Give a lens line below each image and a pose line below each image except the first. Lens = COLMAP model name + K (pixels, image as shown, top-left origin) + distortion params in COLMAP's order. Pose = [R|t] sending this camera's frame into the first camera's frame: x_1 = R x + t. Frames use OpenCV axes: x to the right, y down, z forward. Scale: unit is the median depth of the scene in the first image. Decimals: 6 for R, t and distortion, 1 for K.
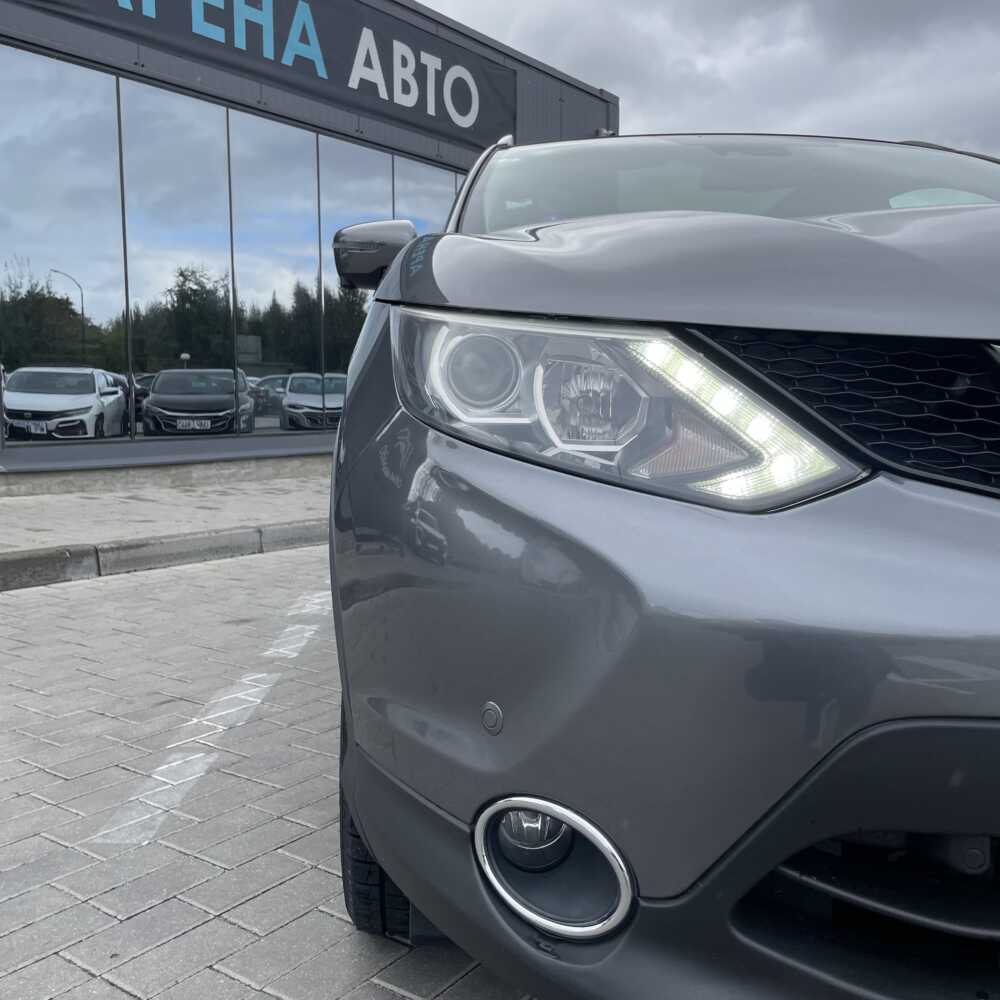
lens RADIAL K [[1029.2, 0, 484.9], [0, 1029.2, 502.3], [0, 0, 1]] dist [0.032968, 0.000000]
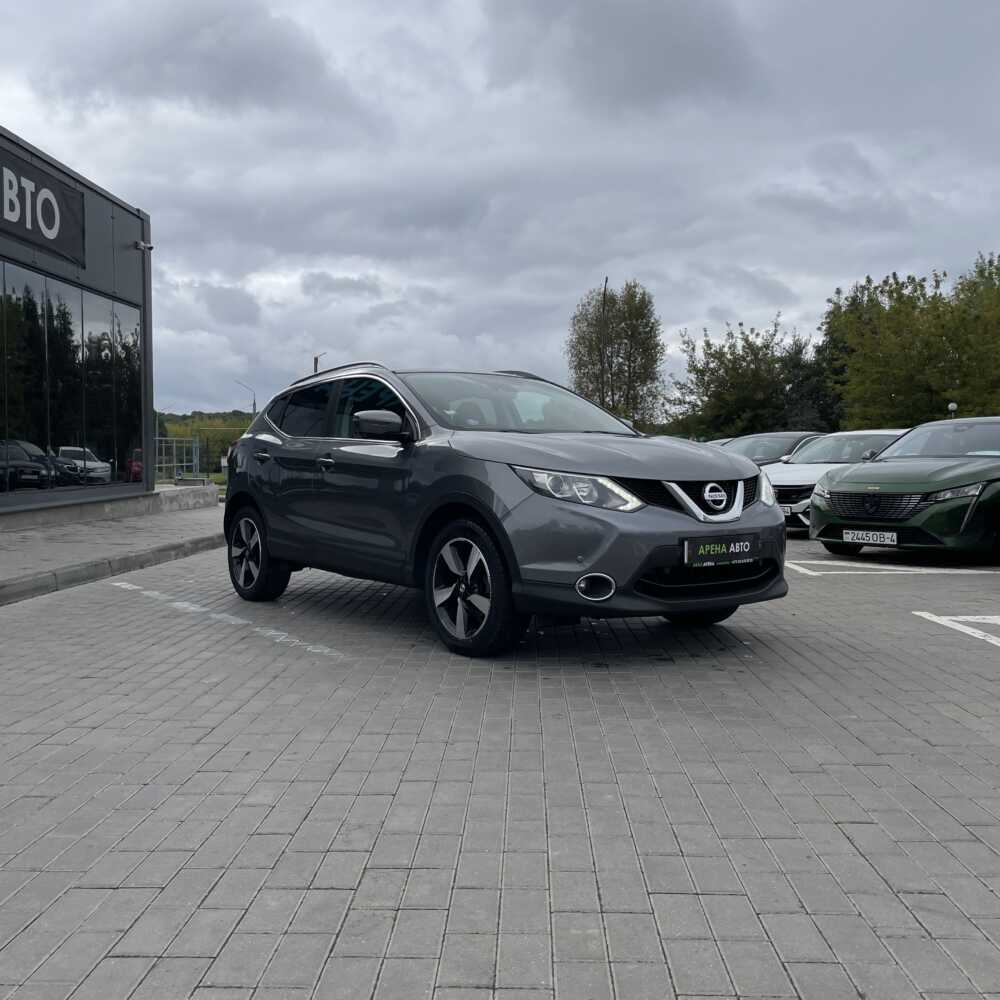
lens RADIAL K [[1029.2, 0, 507.2], [0, 1029.2, 498.8], [0, 0, 1]] dist [0.032968, 0.000000]
pose [[0.825116, -0.023898, 0.564458, -0.296283], [0.056923, 0.997537, -0.040974, 0.010908], [-0.562089, 0.065939, 0.824444, -0.275286]]
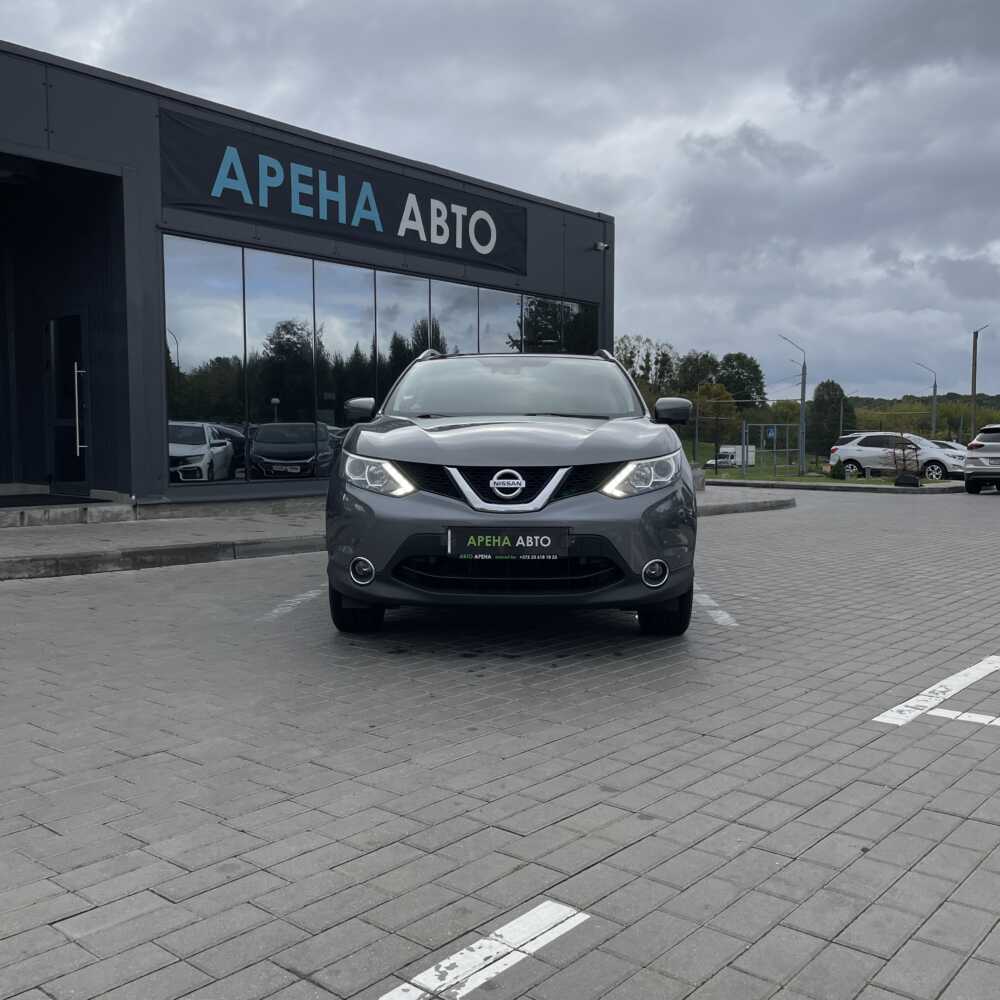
lens RADIAL K [[1029.2, 0, 473.2], [0, 1029.2, 498.6], [0, 0, 1]] dist [0.032968, 0.000000]
pose [[0.995747, 0.005415, -0.091969, 0.101174], [-0.009561, 0.998954, -0.044705, 0.022121], [0.091631, 0.045395, 0.994758, -0.375409]]
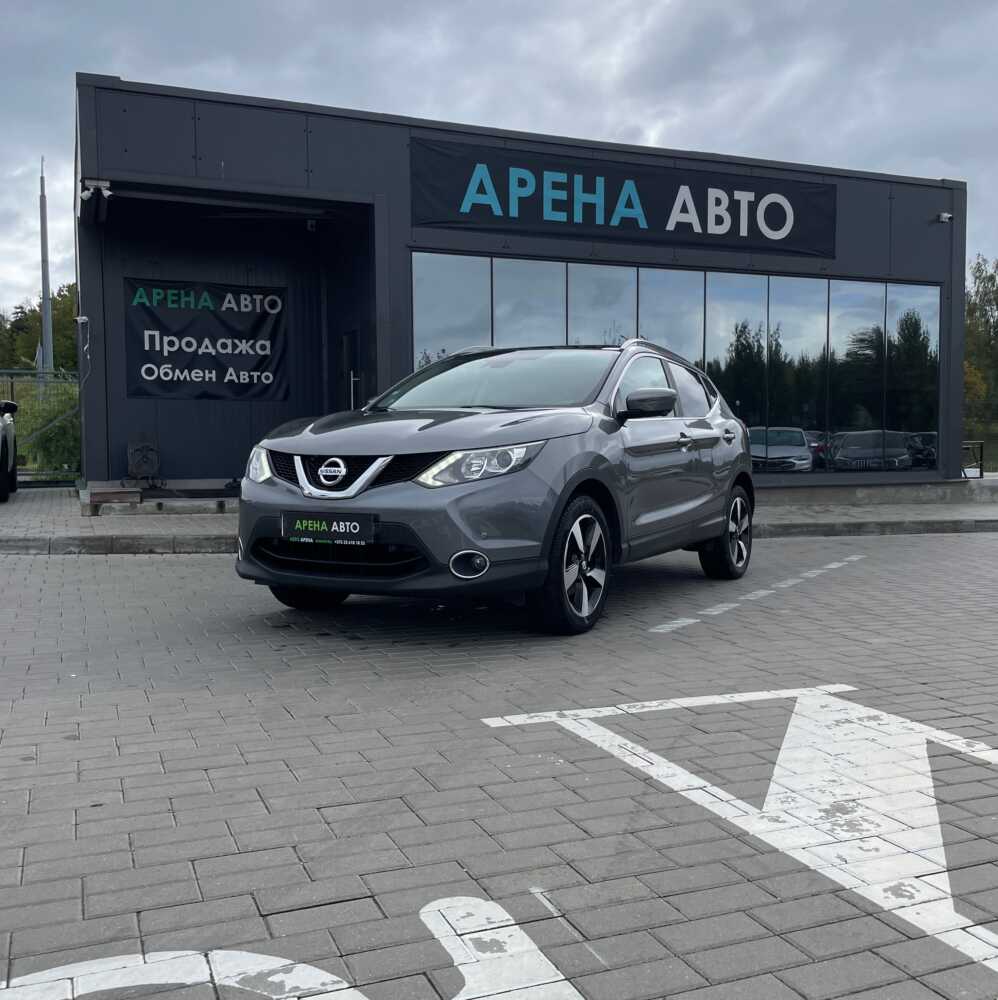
lens RADIAL K [[1029.2, 0, 472.1], [0, 1029.2, 506.0], [0, 0, 1]] dist [0.032968, 0.000000]
pose [[0.845914, 0.030166, -0.532466, 0.389767], [-0.052331, 0.998276, -0.026582, 0.020351], [0.530746, 0.050351, 0.846034, -0.291164]]
